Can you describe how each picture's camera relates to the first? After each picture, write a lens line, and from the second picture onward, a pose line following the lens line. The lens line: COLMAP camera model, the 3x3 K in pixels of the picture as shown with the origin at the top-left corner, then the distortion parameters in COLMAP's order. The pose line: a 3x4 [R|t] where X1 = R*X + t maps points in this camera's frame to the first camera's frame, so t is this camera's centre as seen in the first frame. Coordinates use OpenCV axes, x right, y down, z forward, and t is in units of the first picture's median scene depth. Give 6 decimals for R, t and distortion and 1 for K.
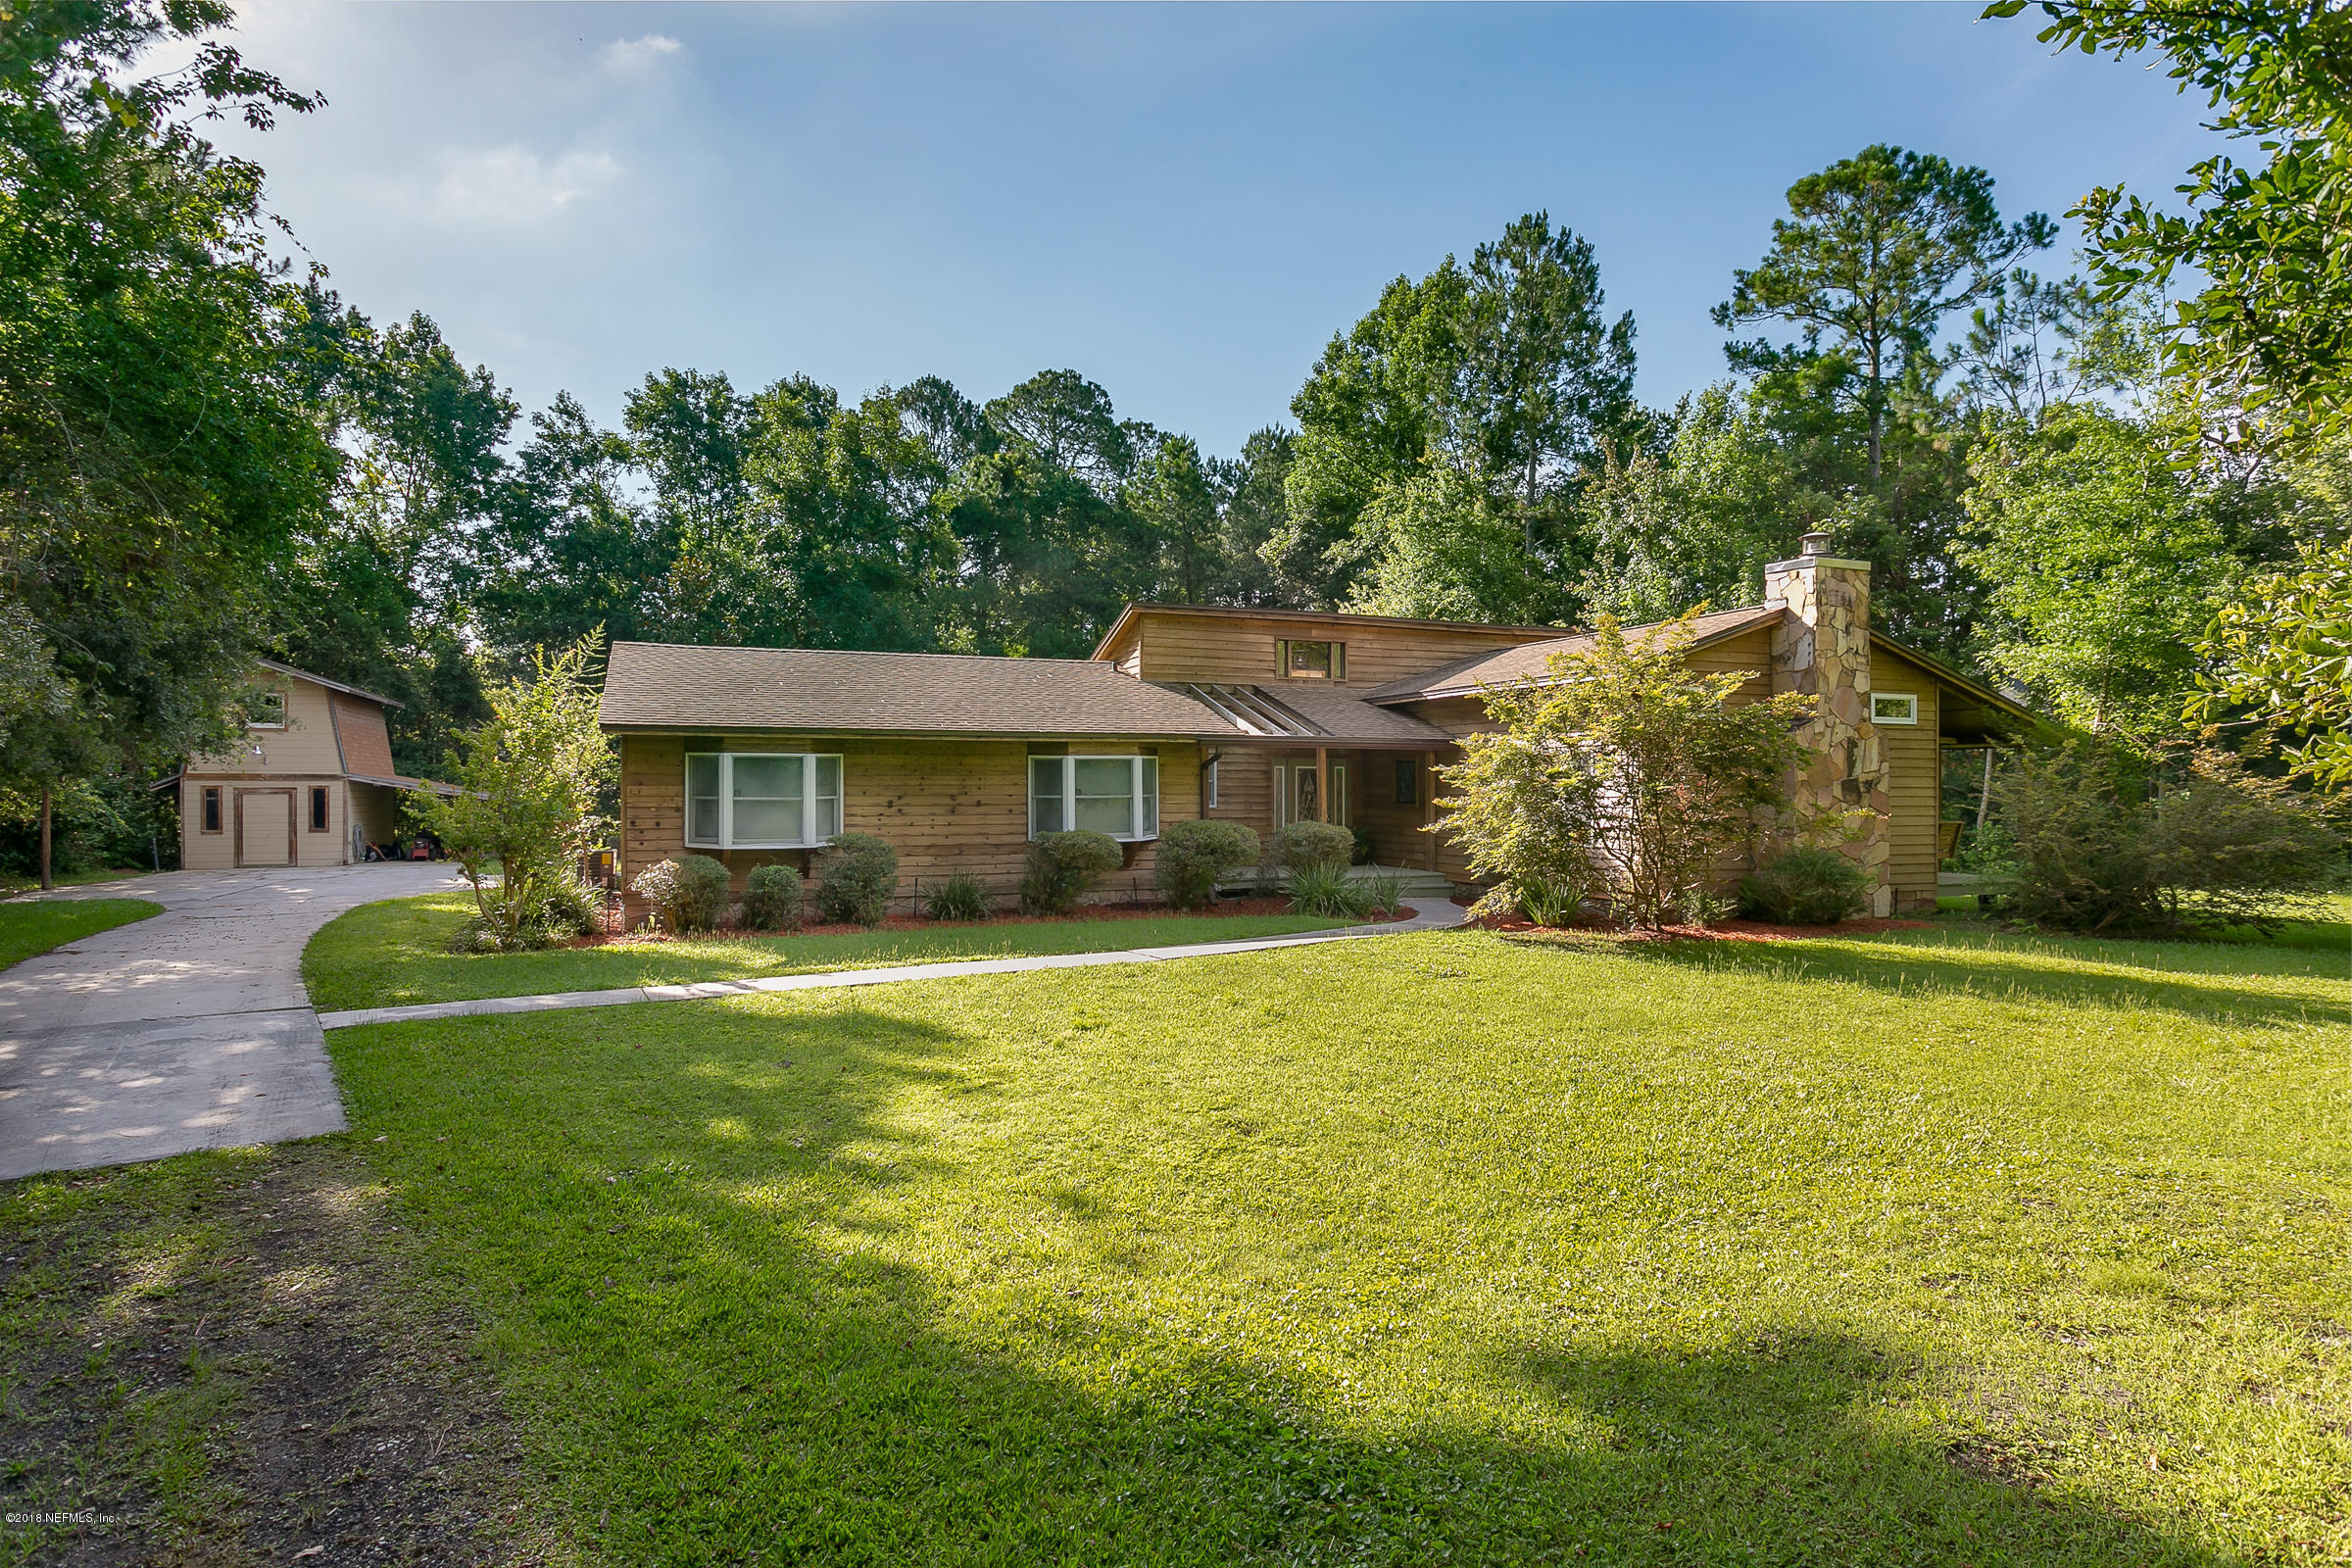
lens RADIAL K [[1136.8, 0, 1176.4], [0, 1136.8, 773.1], [0, 0, 1]] dist [0.001709, 0.001067]
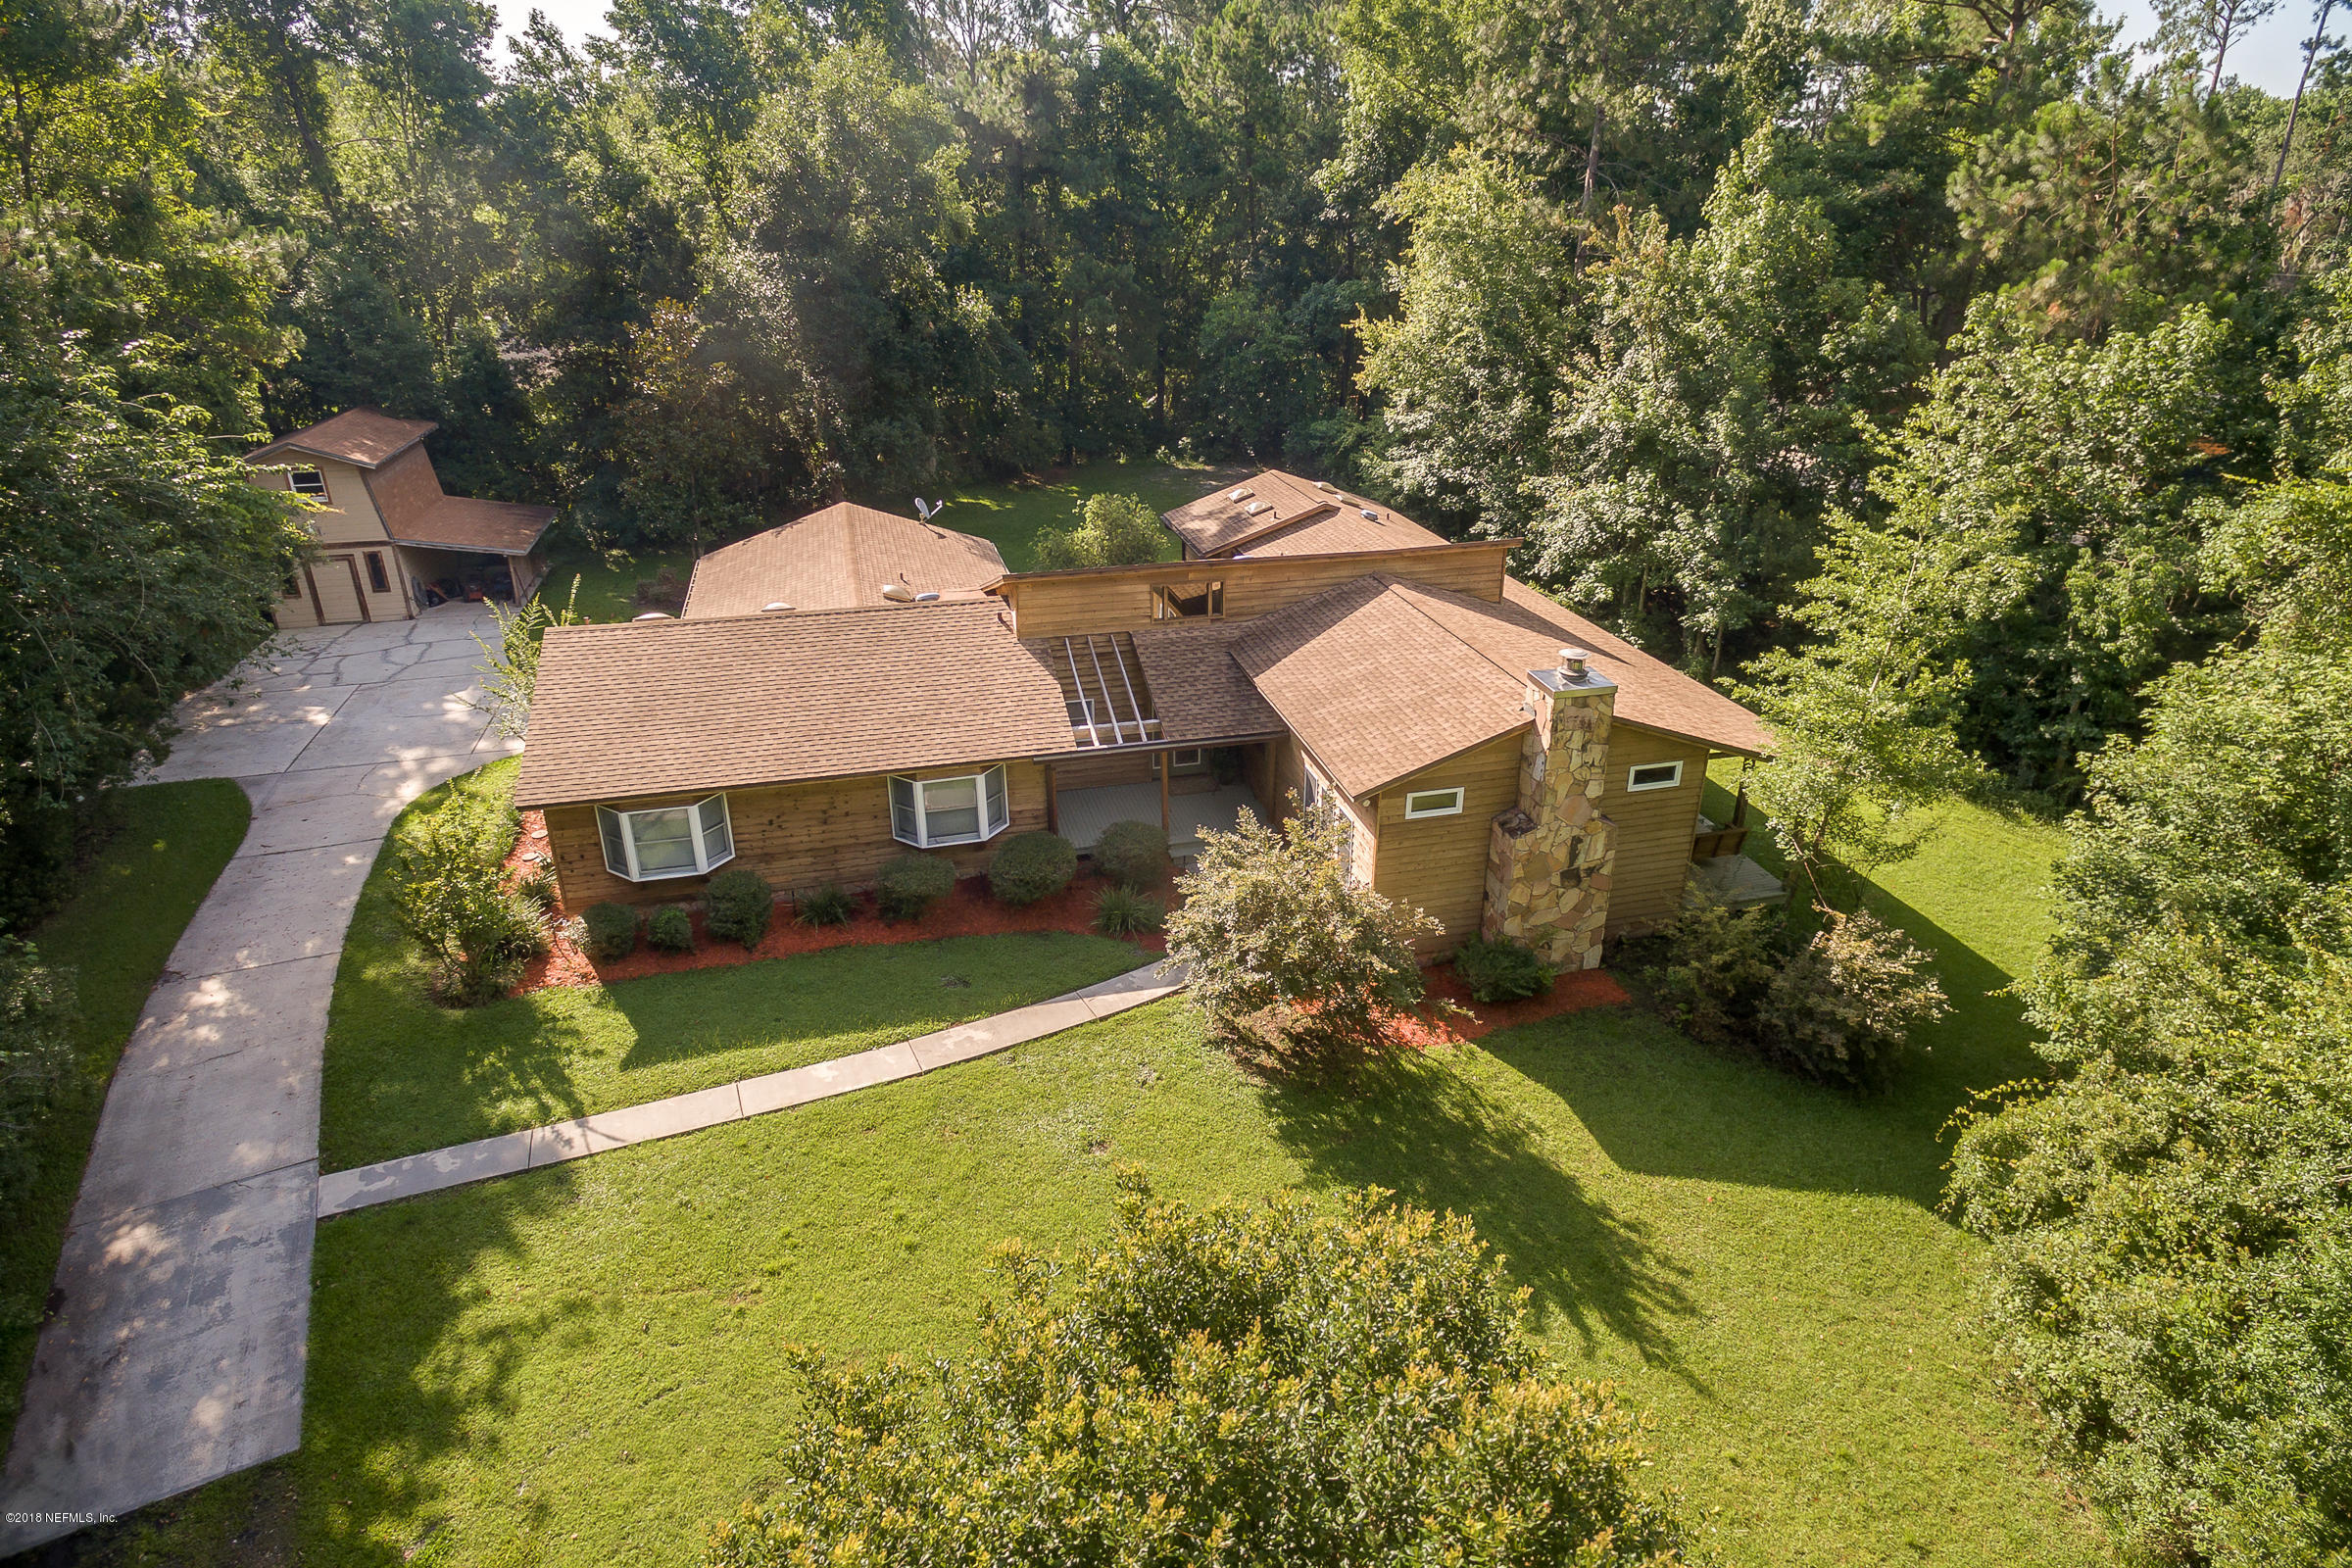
lens RADIAL K [[1131.4, 0, 1121.5], [0, 1131.4, 784.7], [0, 0, 1]] dist [0.021724, 0.000138]
pose [[0.993404, 0.041415, -0.106927, 0.132384], [-0.000645, 0.934500, 0.355962, -0.236218], [0.114665, -0.353545, 0.928363, -0.034702]]
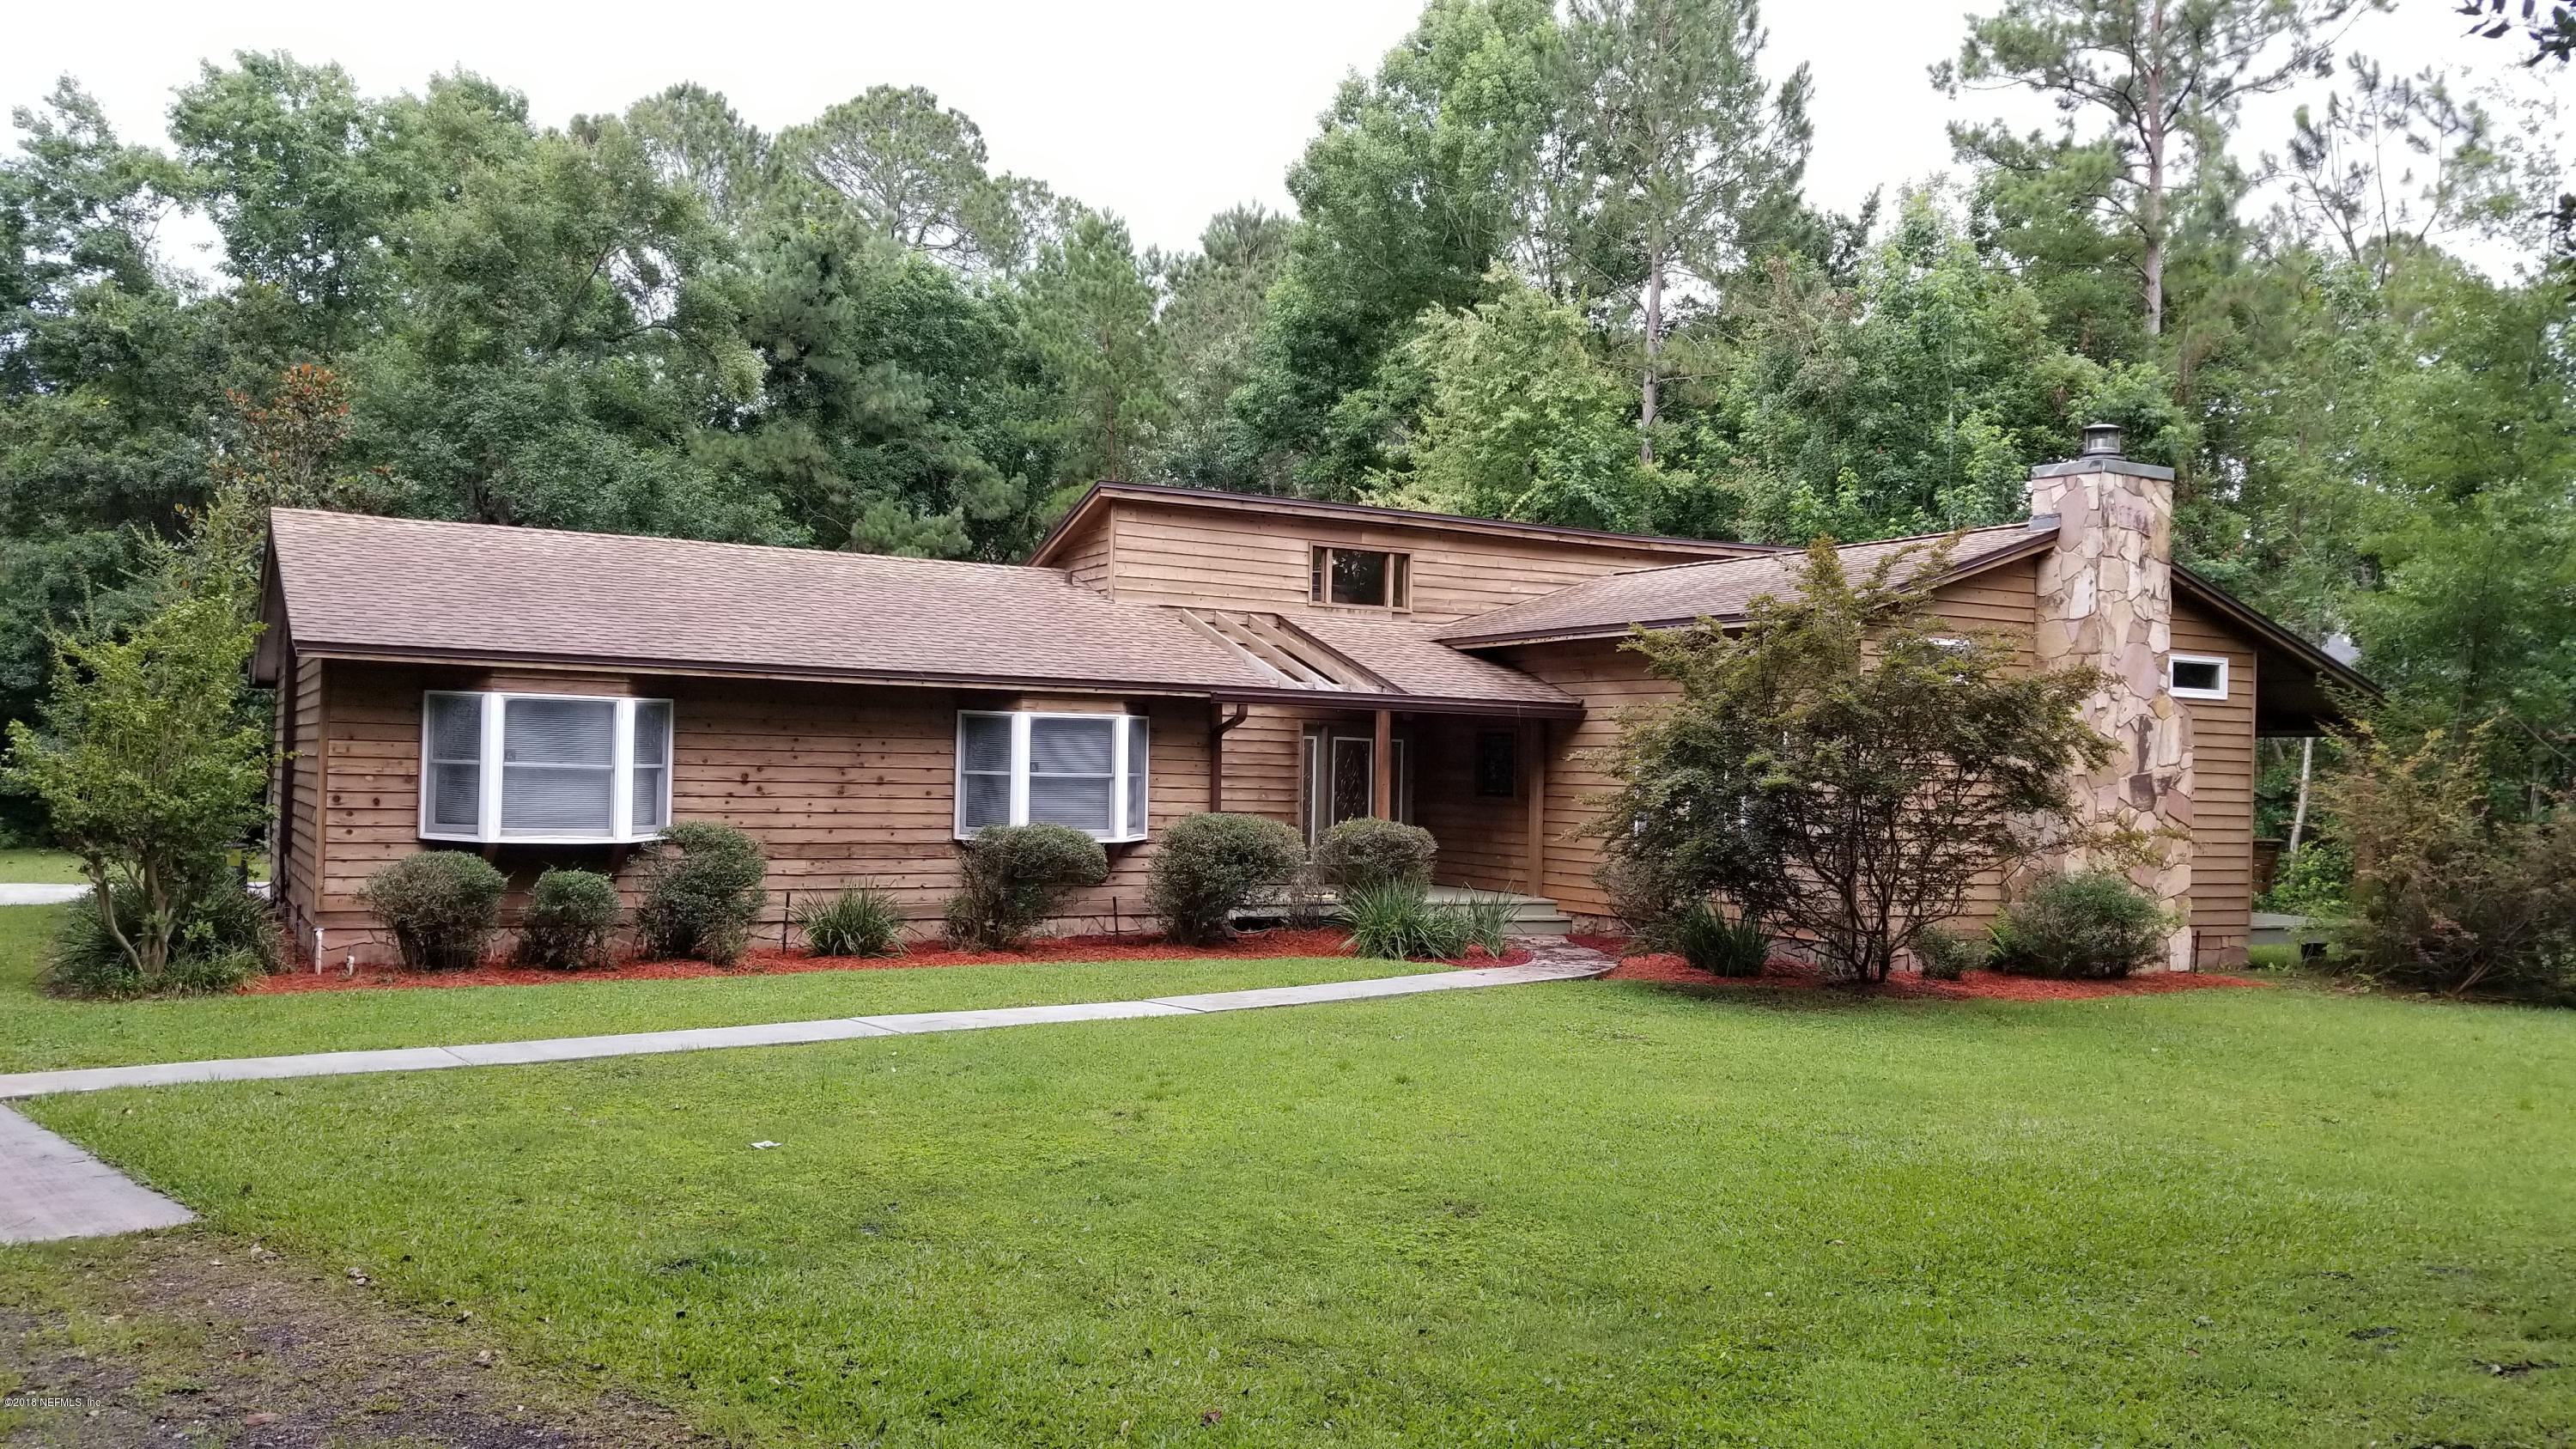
lens RADIAL K [[1801.7, 0, 1288.0], [0, 1801.7, 724.5], [0, 0, 1]] dist [0.106785, -0.146763]
pose [[0.992460, 0.026183, 0.119737, -0.034796], [-0.024678, 0.999597, -0.014034, 0.001645], [-0.120056, 0.010973, 0.992706, -0.032179]]
